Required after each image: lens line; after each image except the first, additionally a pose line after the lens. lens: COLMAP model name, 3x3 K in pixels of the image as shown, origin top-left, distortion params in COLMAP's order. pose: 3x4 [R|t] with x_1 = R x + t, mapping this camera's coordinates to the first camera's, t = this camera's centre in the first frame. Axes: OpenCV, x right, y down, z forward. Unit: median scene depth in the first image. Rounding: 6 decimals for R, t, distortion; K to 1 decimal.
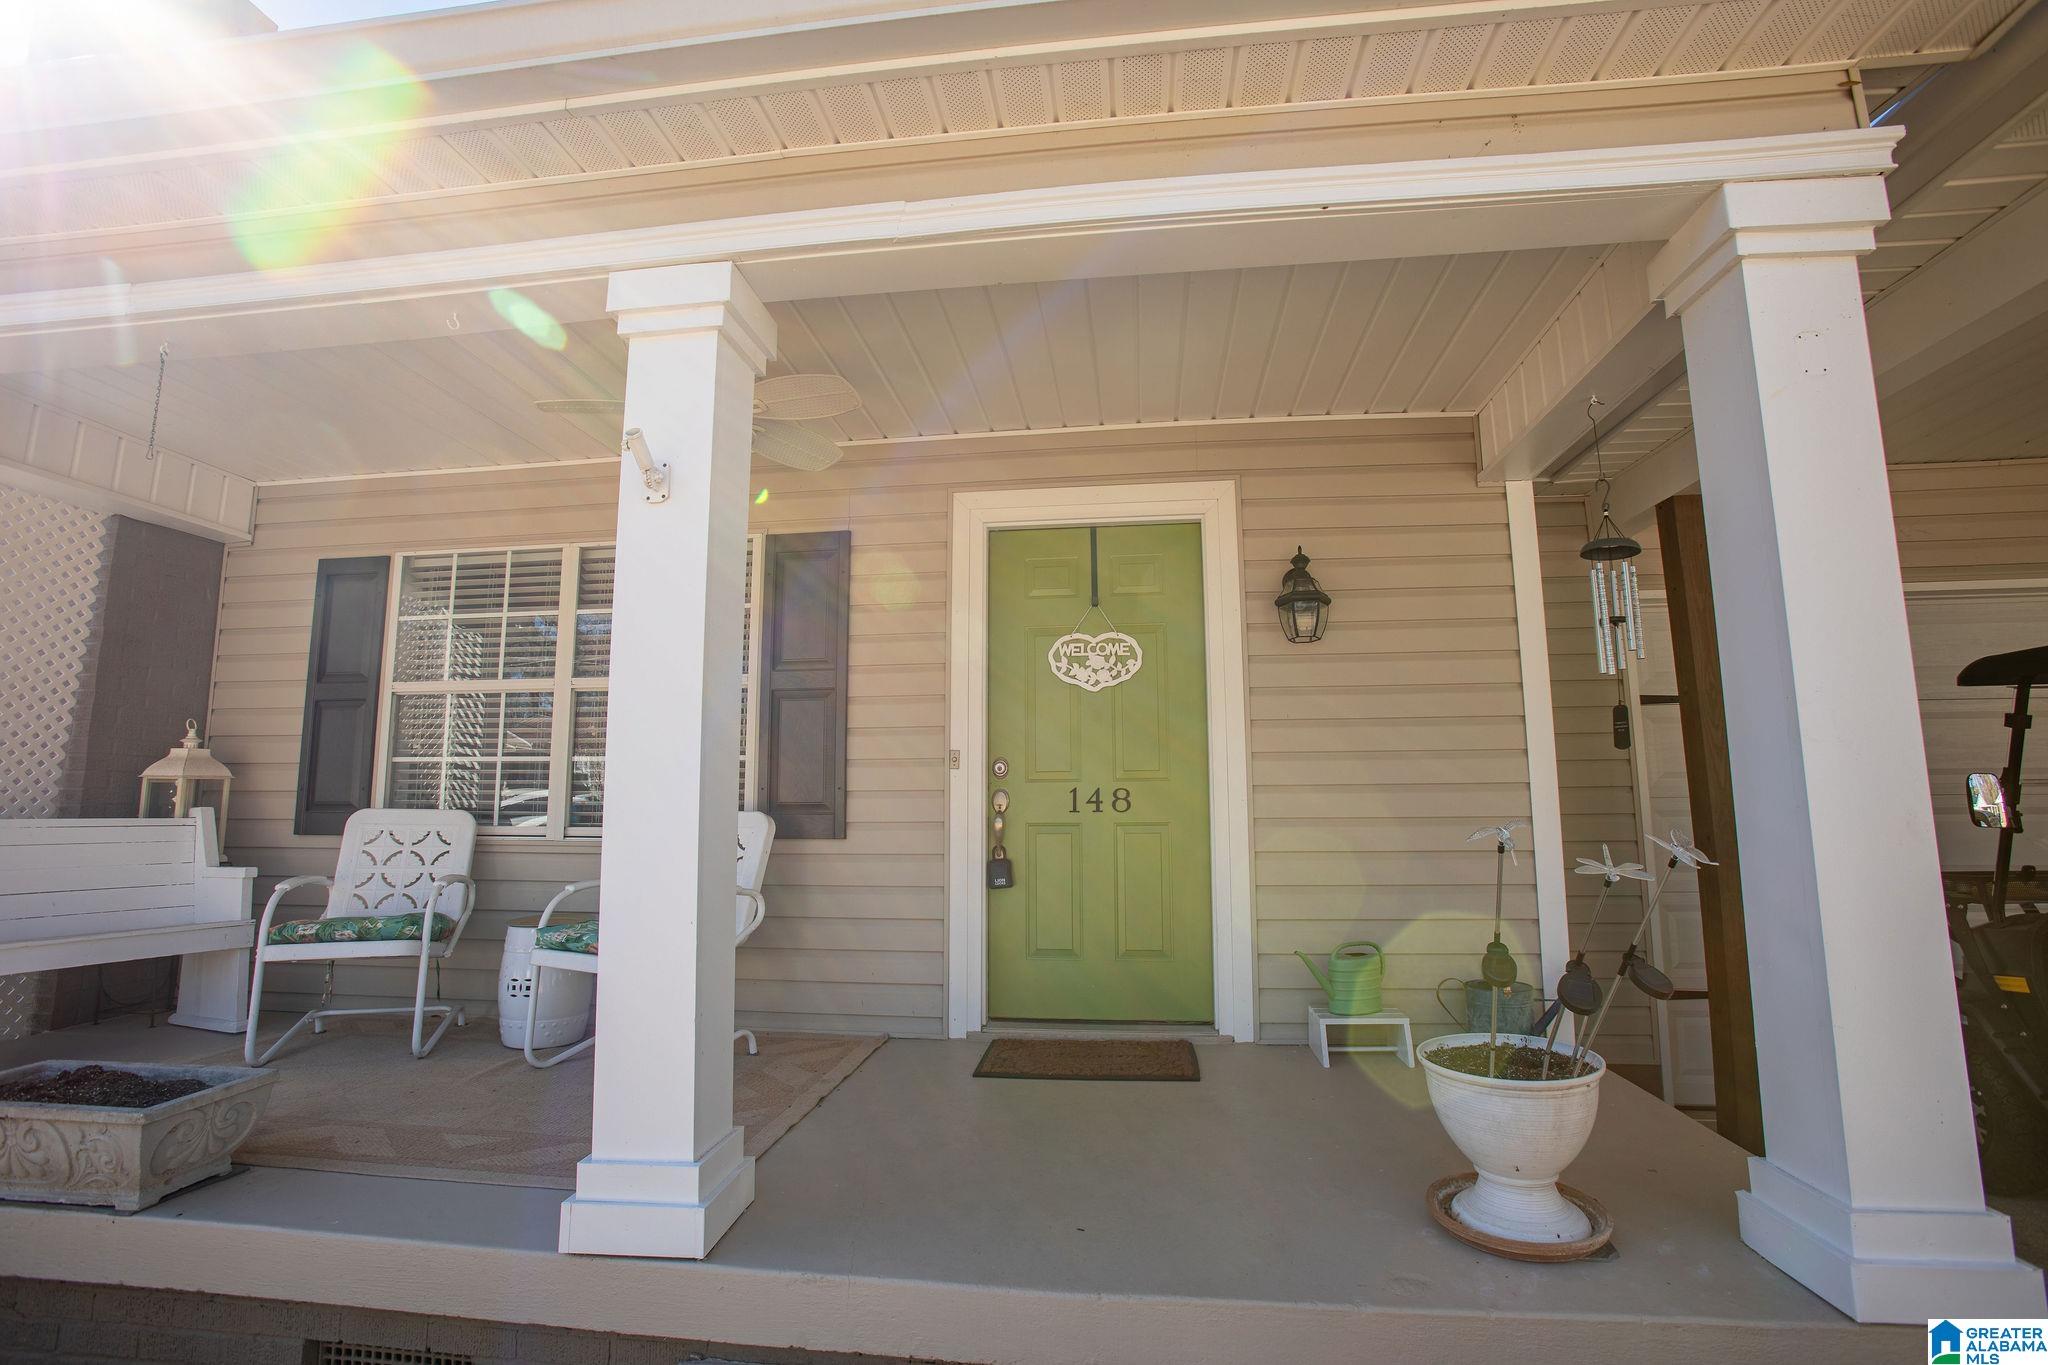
lens RADIAL K [[960.8, 0, 1030.6], [0, 960.8, 679.3], [0, 0, 1]] dist [-0.072219, 0.033128]
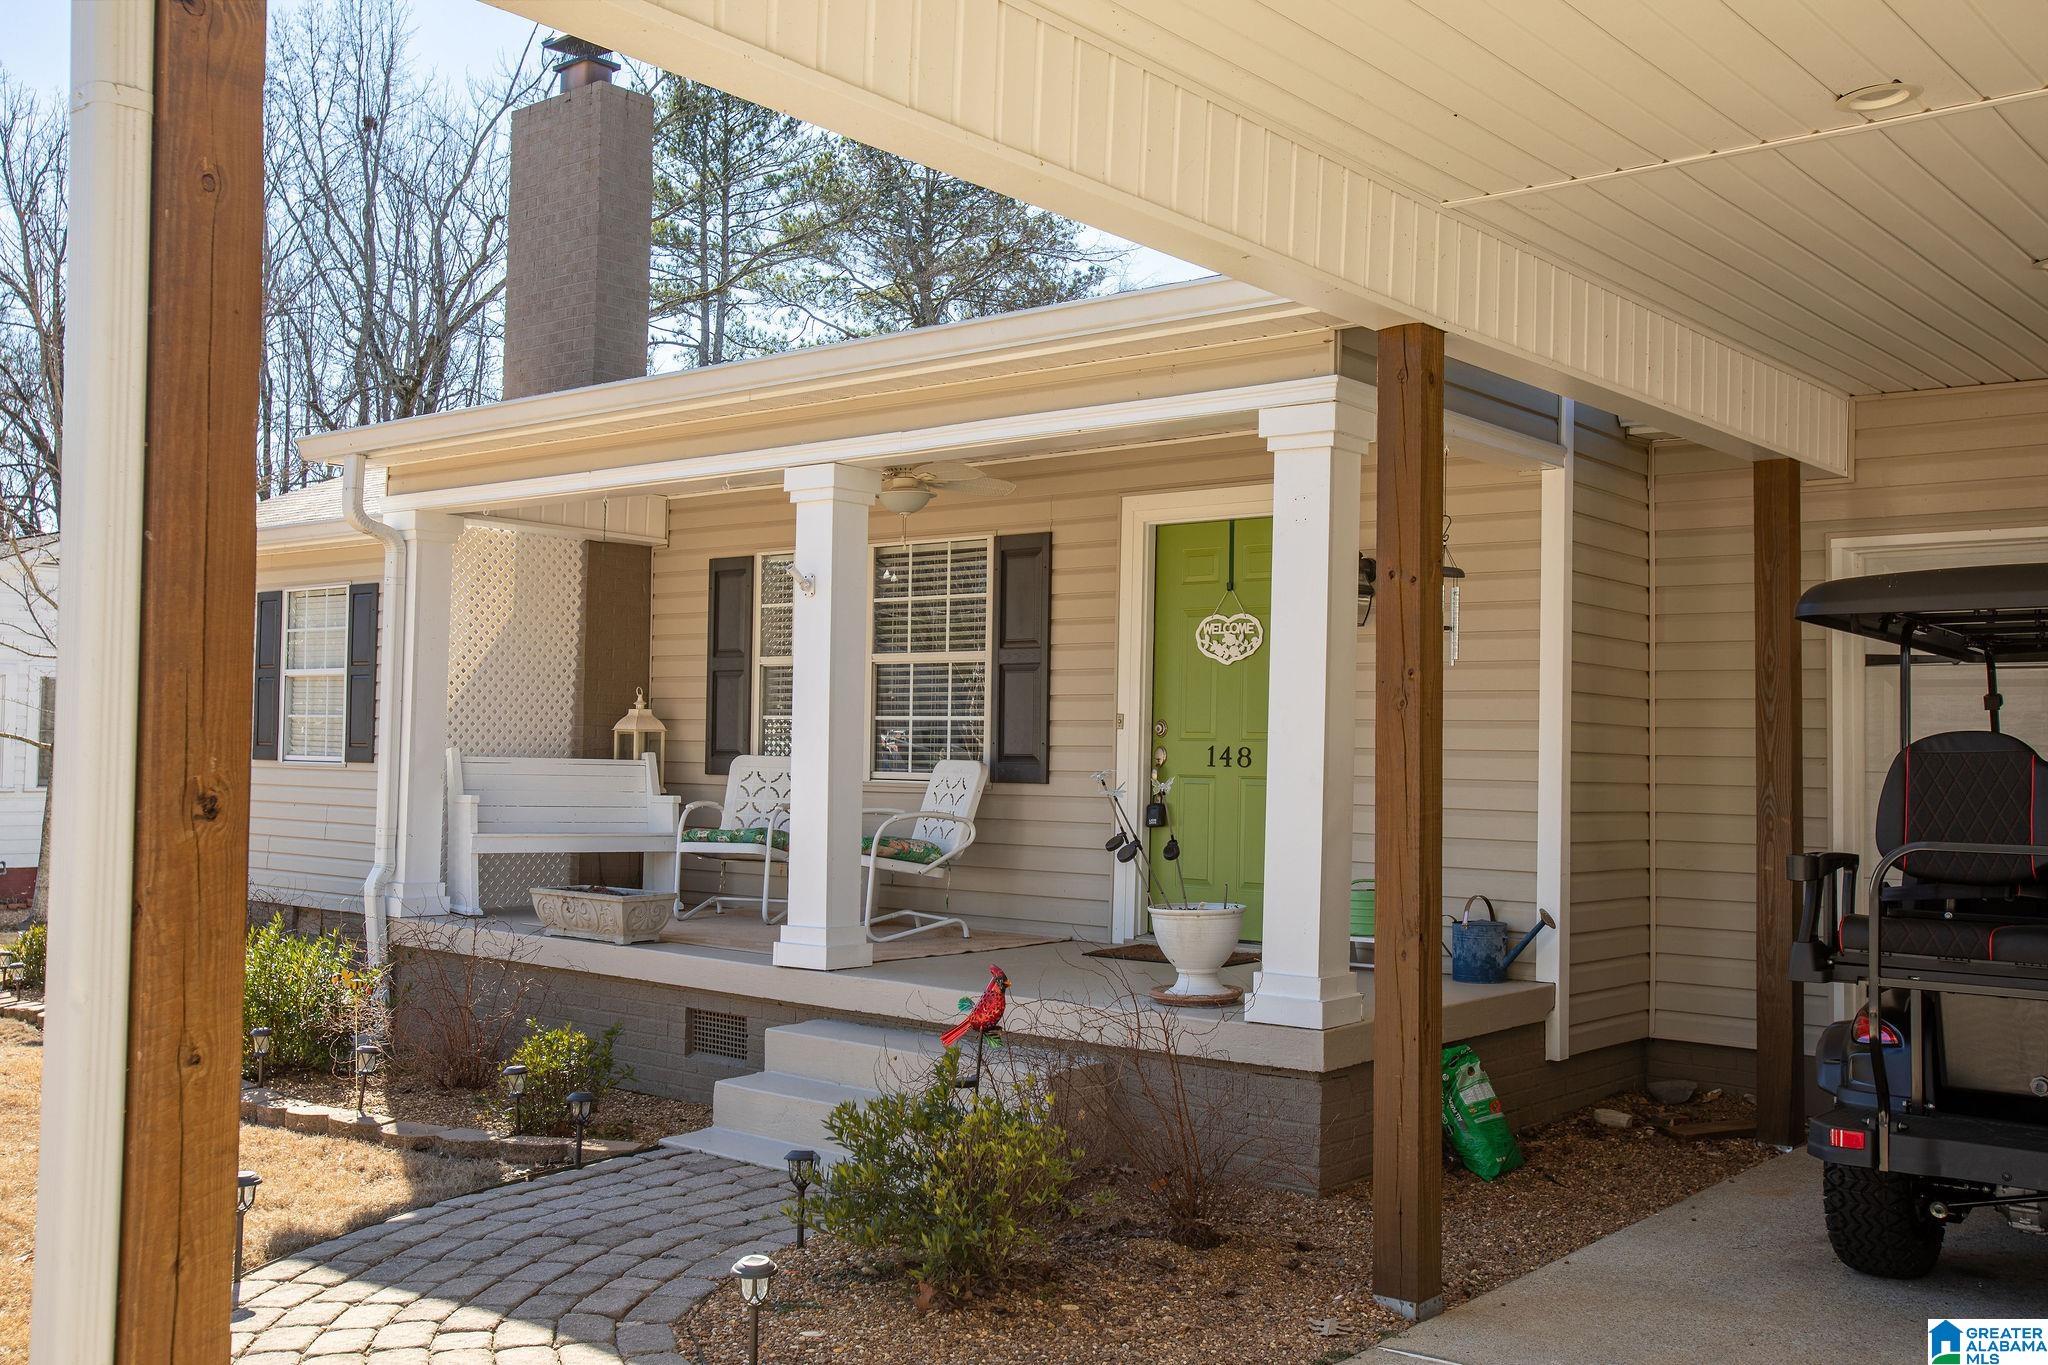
lens RADIAL K [[1979.0, 0, 1024.3], [0, 1979.0, 707.5], [0, 0, 1]] dist [-0.003150, -0.000562]
pose [[0.845166, 0.006146, -0.534469, 1.142264], [0.048394, 0.994947, 0.087967, -0.159079], [0.532309, -0.100212, 0.840598, -1.162110]]
